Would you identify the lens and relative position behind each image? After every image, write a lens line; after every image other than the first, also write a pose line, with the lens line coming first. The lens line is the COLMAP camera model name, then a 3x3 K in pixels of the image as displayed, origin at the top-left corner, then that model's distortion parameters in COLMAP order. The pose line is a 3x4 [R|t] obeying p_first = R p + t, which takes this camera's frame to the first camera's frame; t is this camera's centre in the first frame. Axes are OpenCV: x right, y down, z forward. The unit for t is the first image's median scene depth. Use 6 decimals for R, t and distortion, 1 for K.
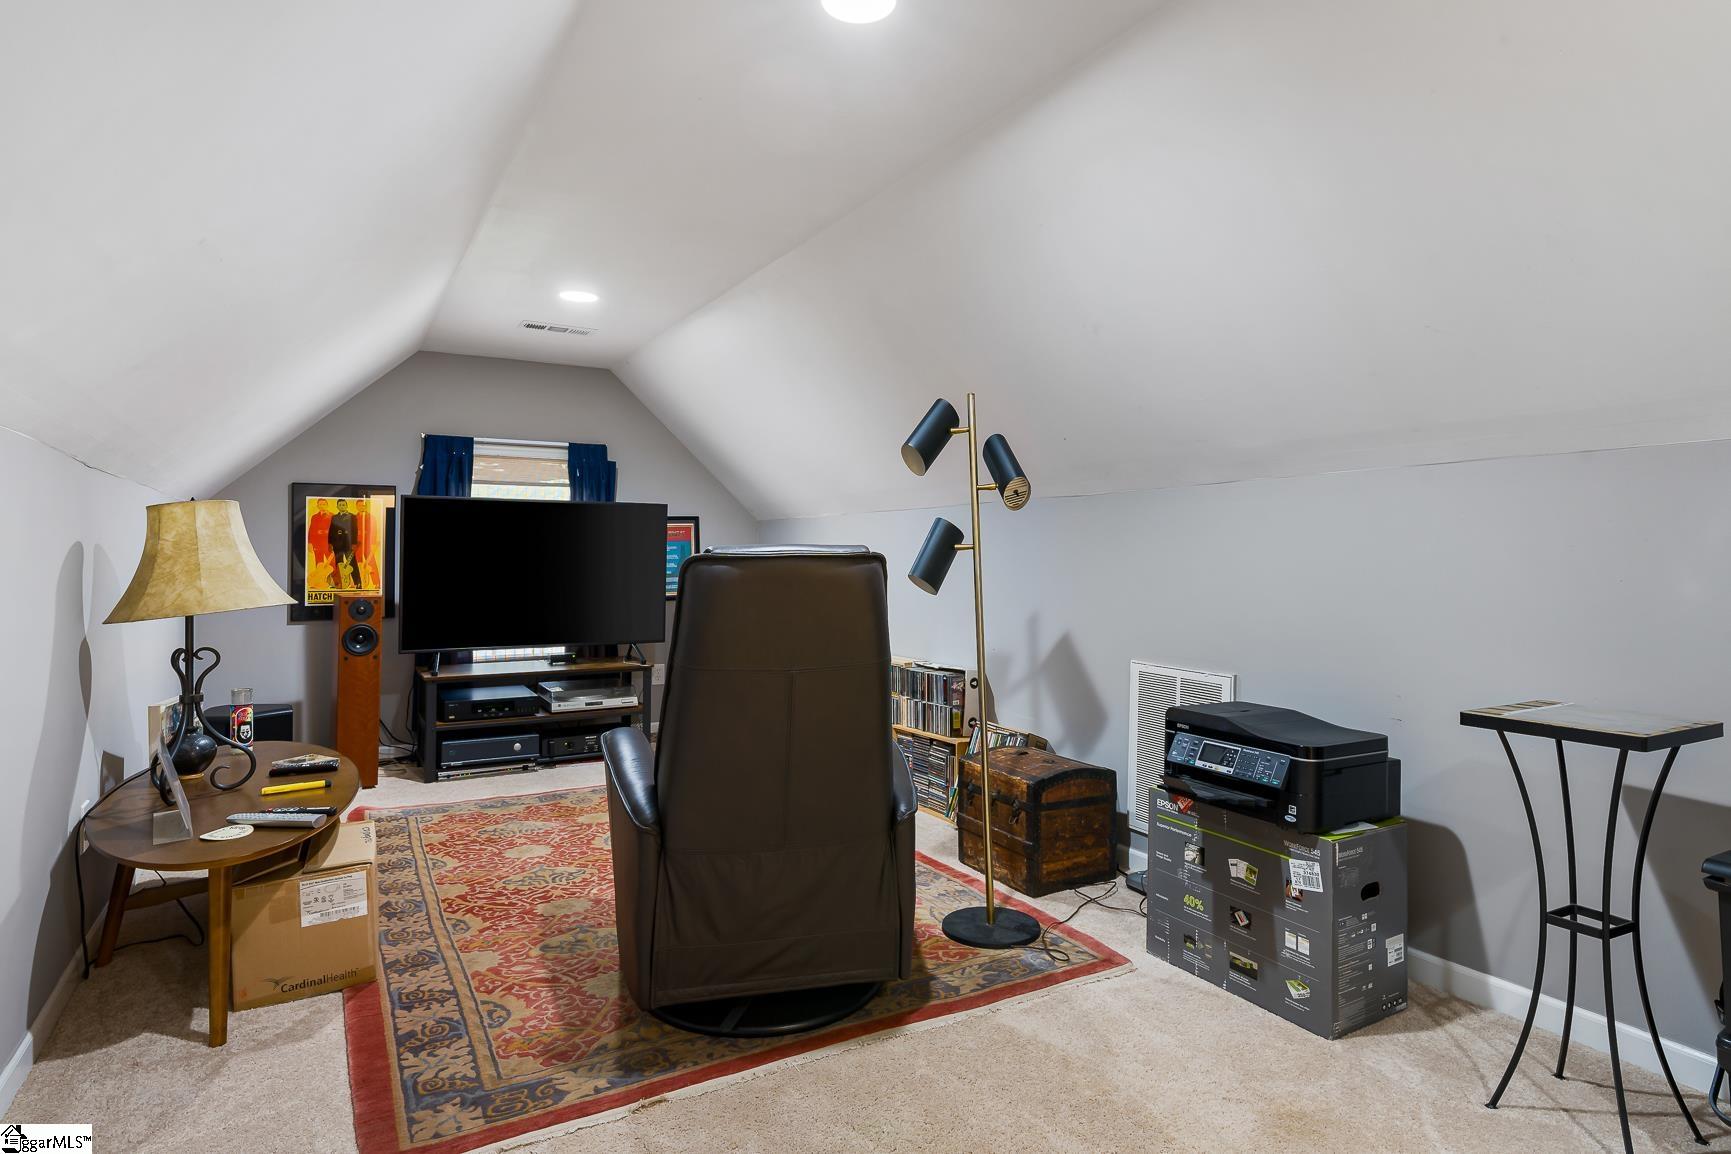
lens RADIAL K [[936.9, 0, 868.0], [0, 936.9, 559.0], [0, 0, 1]] dist [-0.005794, 0.001981]
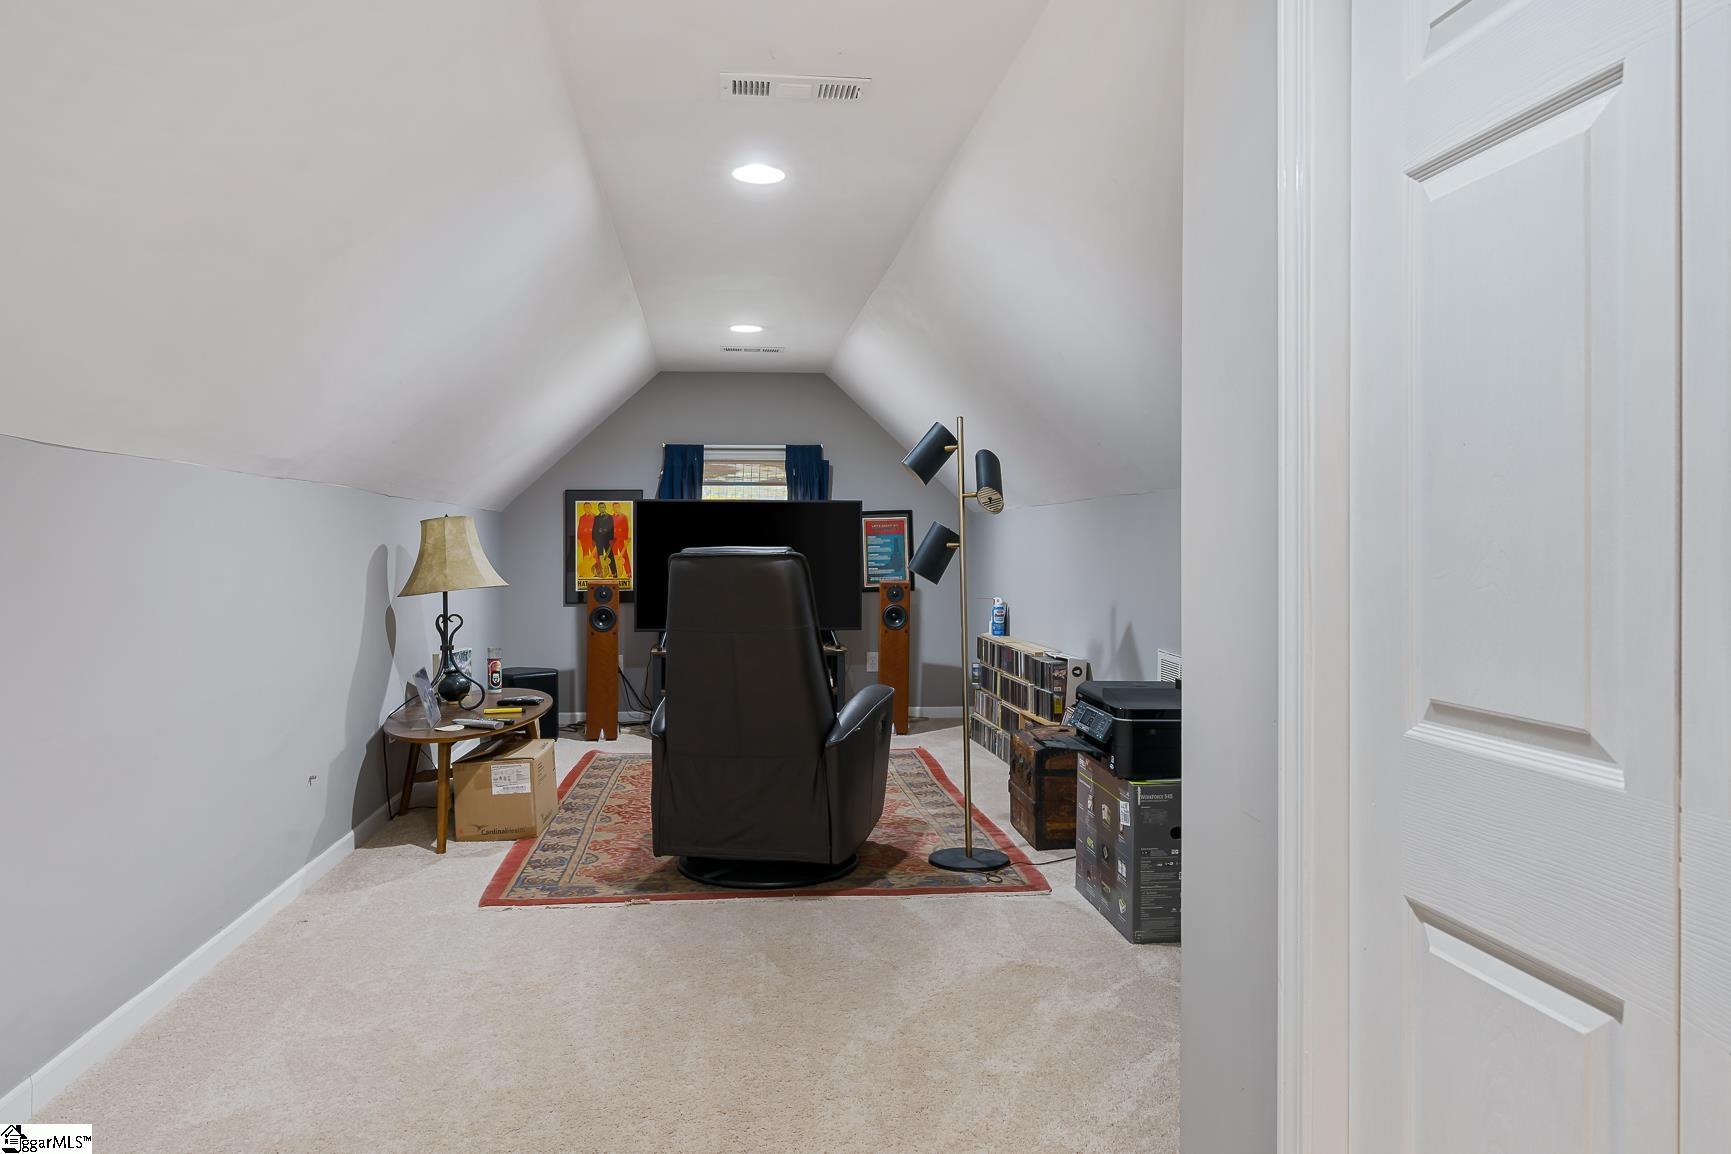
lens RADIAL K [[1205.3, 0, 862.8], [0, 1205.3, 583.1], [0, 0, 1]] dist [-0.004504, -0.001252]
pose [[0.912294, 0.010003, -0.409413, 0.578908], [0.002443, 0.999551, 0.029866, -0.009574], [0.409528, -0.028247, 0.911860, -0.420059]]
